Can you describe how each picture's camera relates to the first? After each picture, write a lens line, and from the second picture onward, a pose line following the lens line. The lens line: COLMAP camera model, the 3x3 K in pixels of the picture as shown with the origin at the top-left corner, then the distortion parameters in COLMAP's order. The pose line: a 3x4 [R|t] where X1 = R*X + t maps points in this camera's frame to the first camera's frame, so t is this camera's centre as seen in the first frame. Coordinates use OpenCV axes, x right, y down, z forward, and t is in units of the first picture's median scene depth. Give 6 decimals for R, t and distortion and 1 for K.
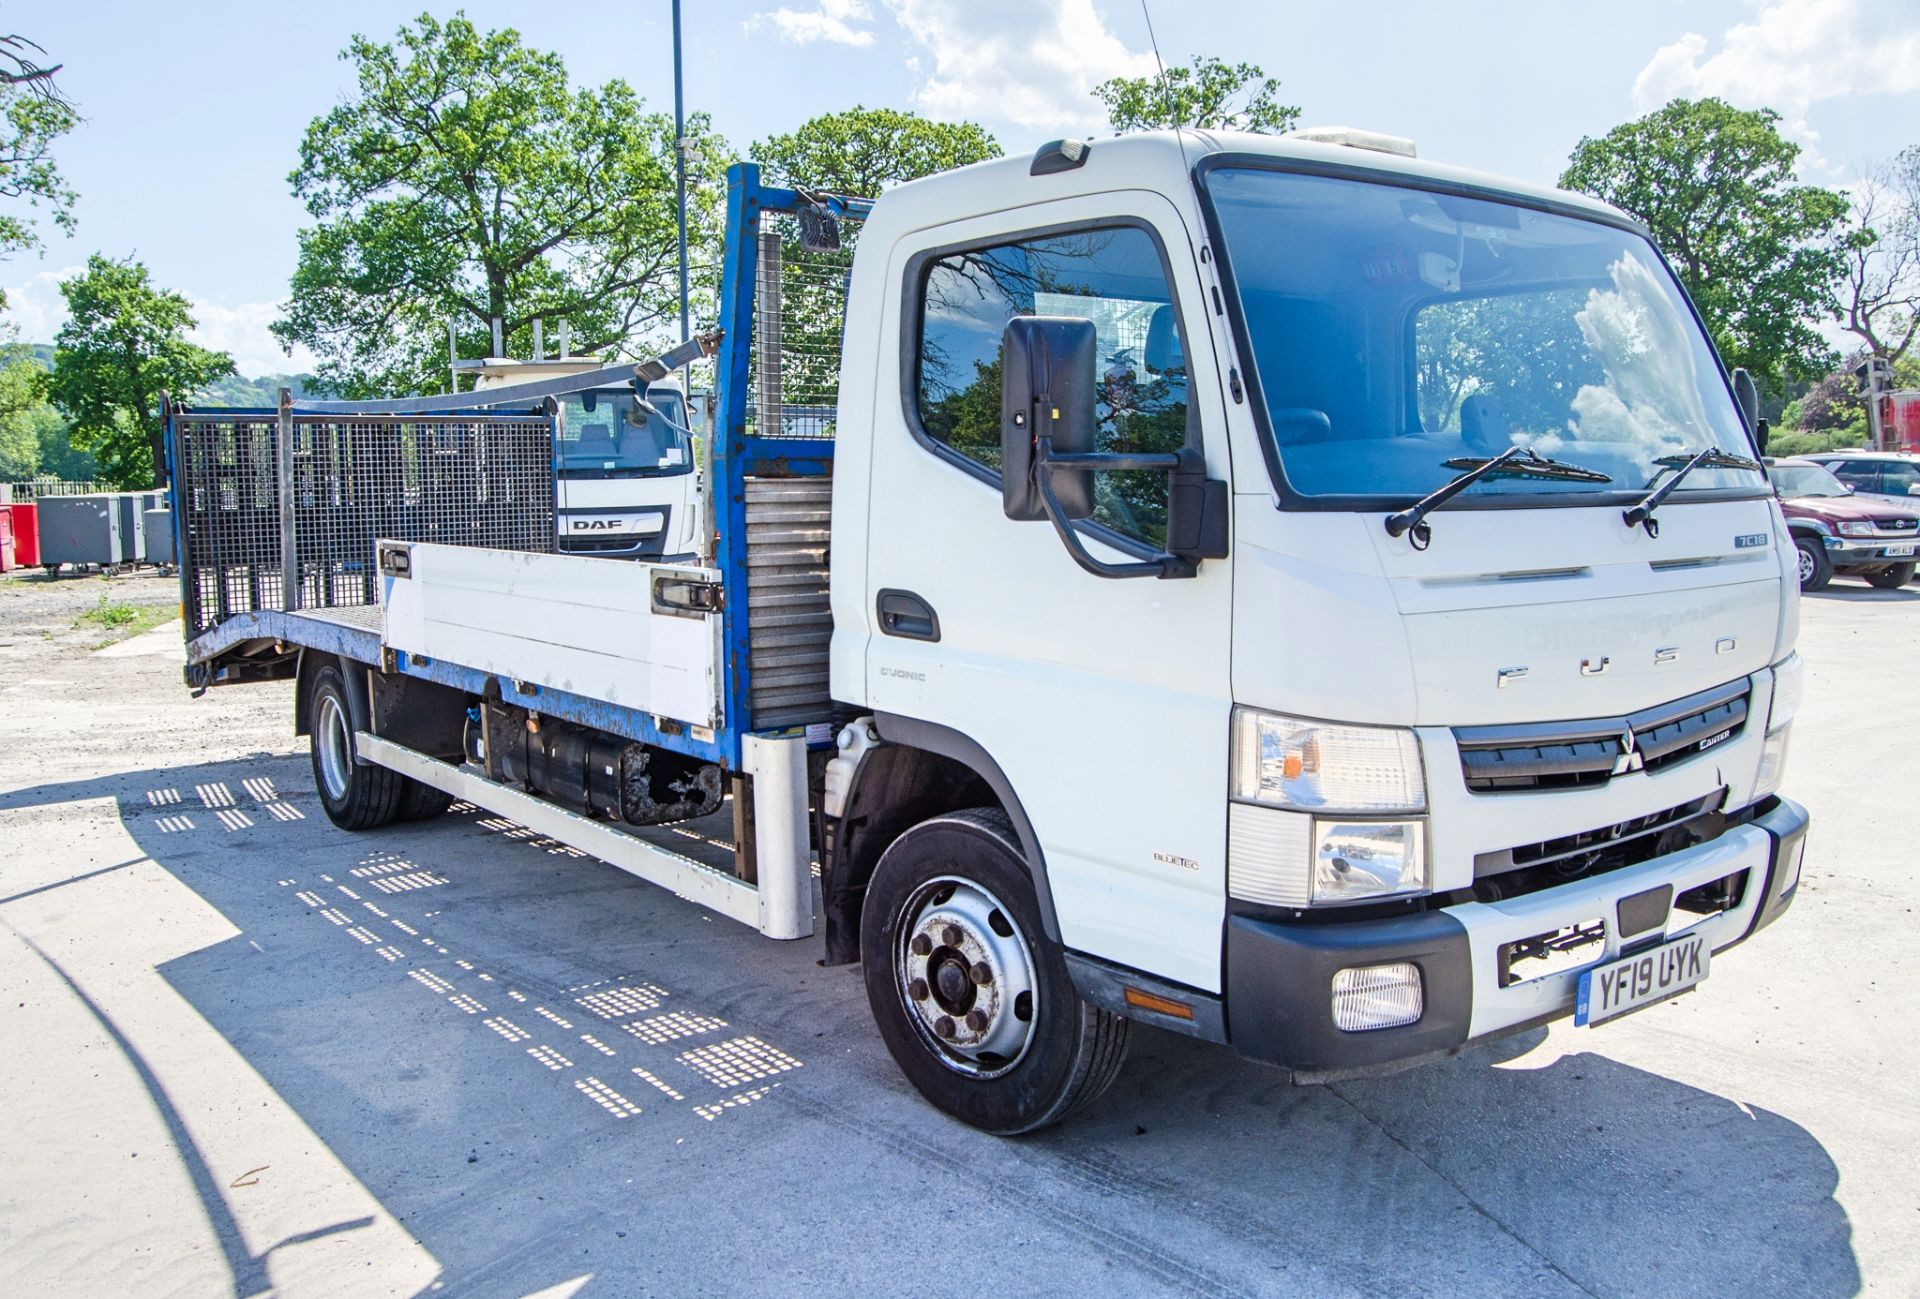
lens RADIAL K [[1663.5, 0, 908.2], [0, 1663.5, 605.8], [0, 0, 1]] dist [-0.021594, 0.023835]
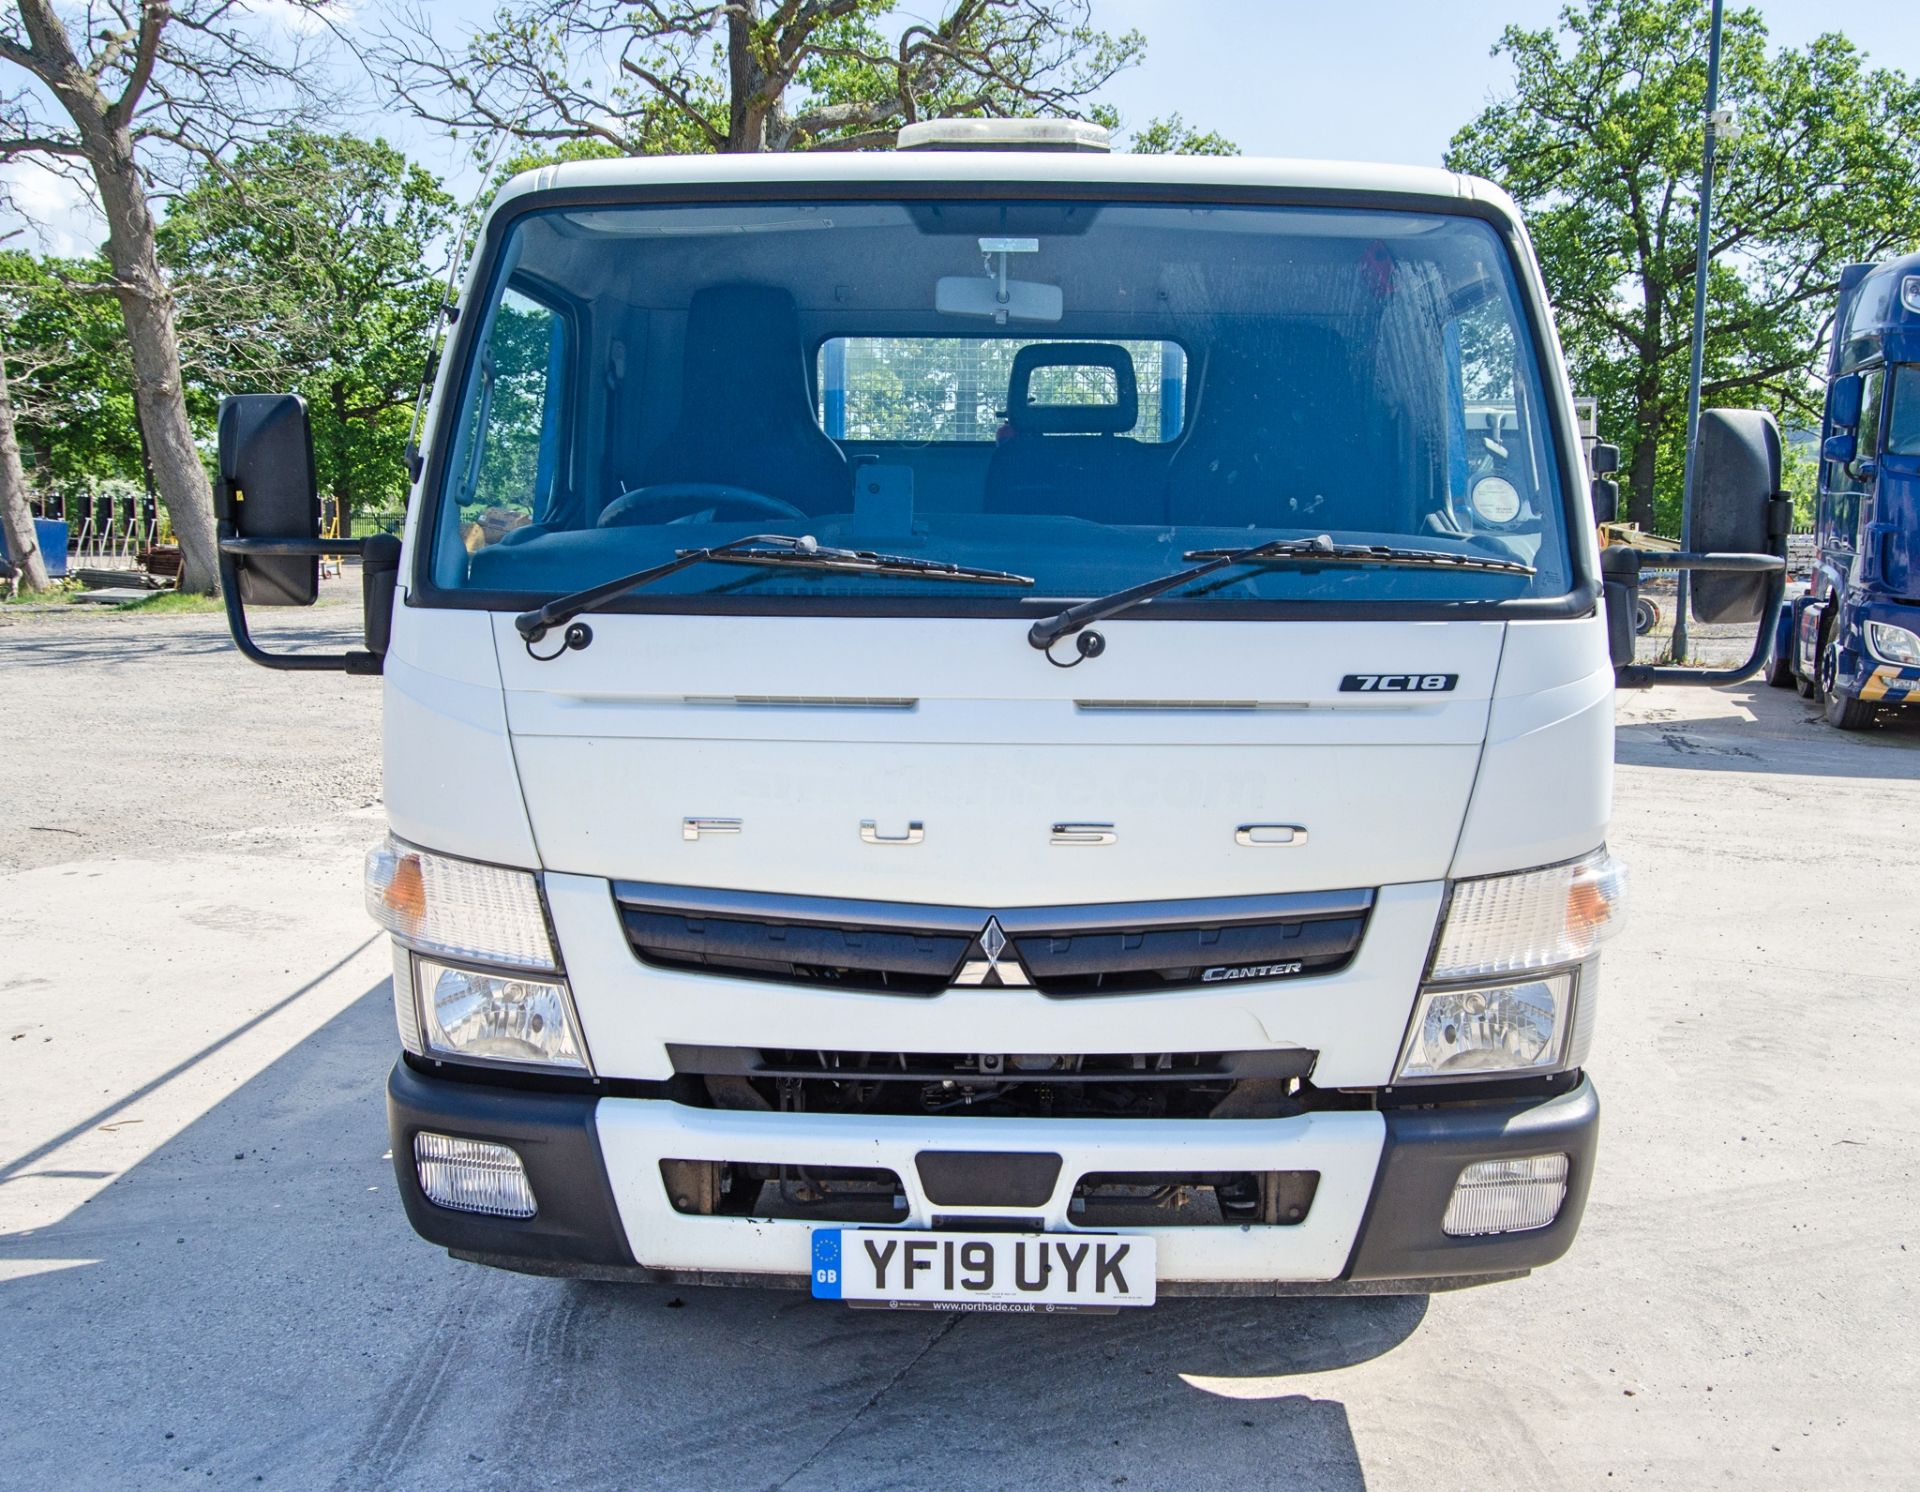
lens RADIAL K [[1880.3, 0, 960.1], [0, 1880.3, 747.5], [0, 0, 1]] dist [-0.026466, 0.000000]
pose [[0.766506, 0.089718, -0.635939, 0.107826], [-0.063040, 0.995923, 0.064522, -0.006414], [0.639136, -0.009367, 0.769037, 0.041485]]
